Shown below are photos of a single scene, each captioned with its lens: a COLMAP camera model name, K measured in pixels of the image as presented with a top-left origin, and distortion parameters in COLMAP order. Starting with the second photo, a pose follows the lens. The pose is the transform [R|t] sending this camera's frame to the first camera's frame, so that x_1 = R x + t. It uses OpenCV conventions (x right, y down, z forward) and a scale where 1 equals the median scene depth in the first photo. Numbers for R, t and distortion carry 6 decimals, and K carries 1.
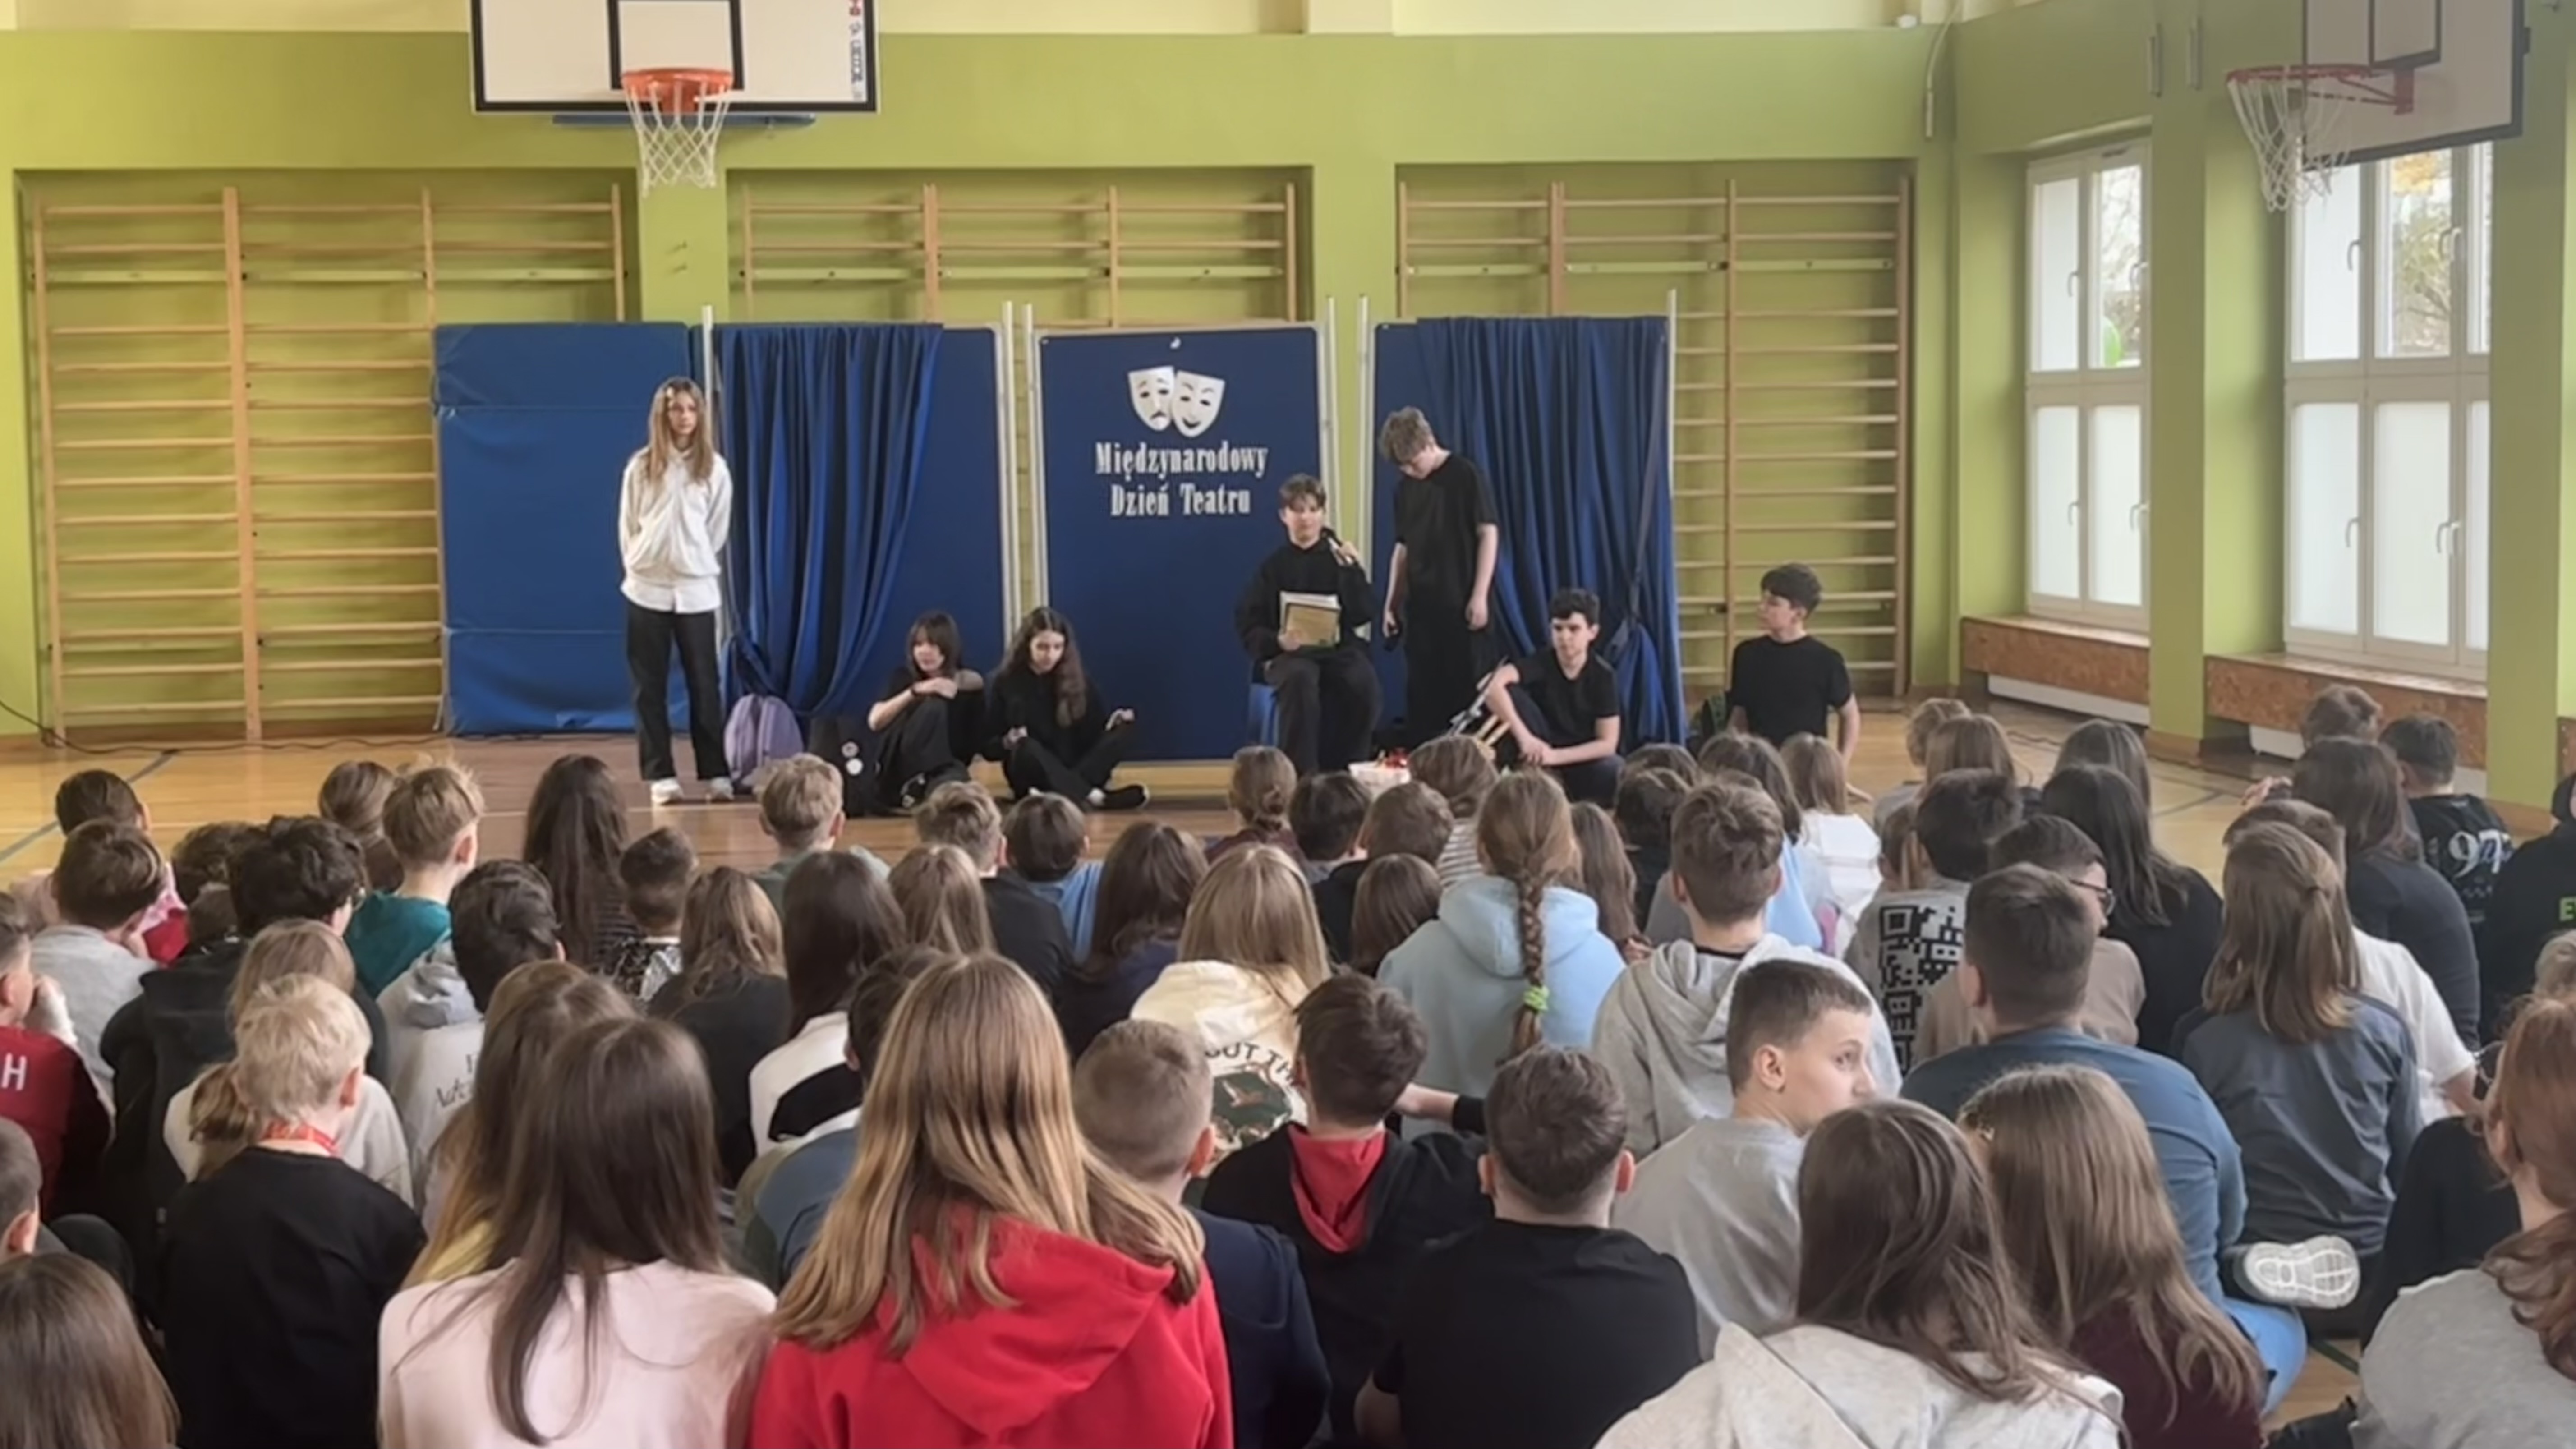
lens RADIAL K [[3826.8, 0, 1356.0], [0, 3826.8, 737.2], [0, 0, 1]] dist [0.100277, 0.000000]
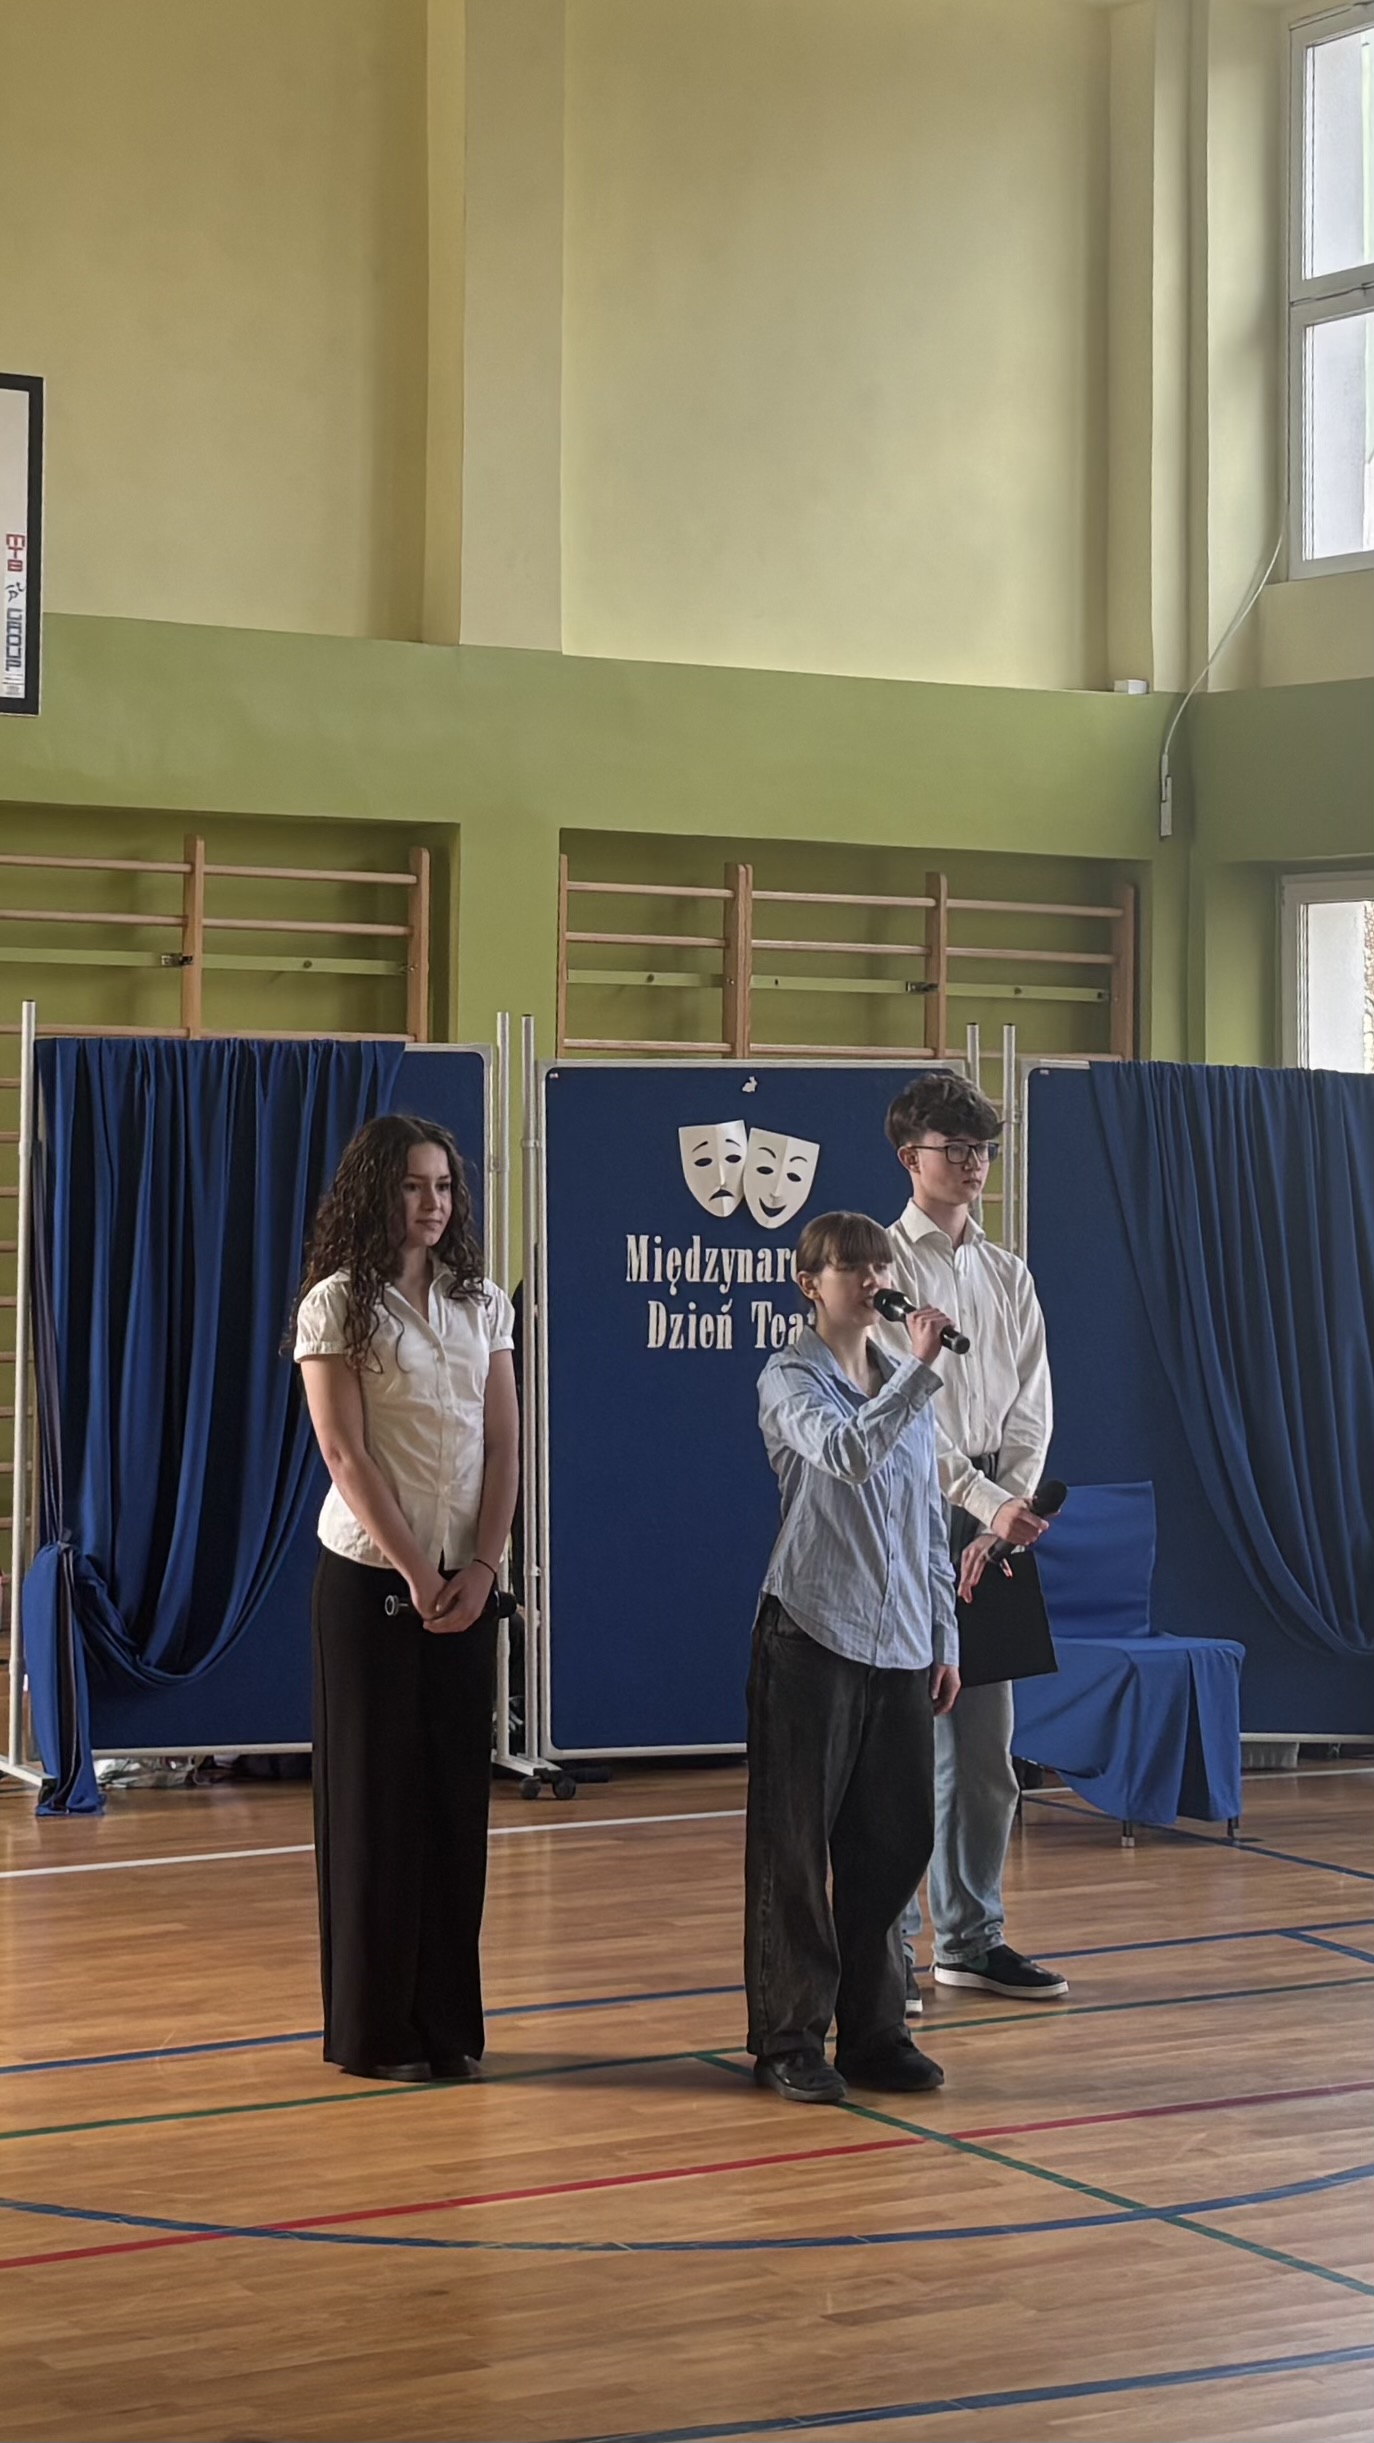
lens RADIAL K [[4037.4, 0, 675.3], [0, 4037.4, 1206.9], [0, 0, 1]] dist [-0.235338, 0.000000]
pose [[0.927399, 0.021518, 0.373454, -0.275022], [0.002018, 0.998042, -0.062516, -0.034609], [-0.374068, 0.058731, 0.925540, 0.327024]]
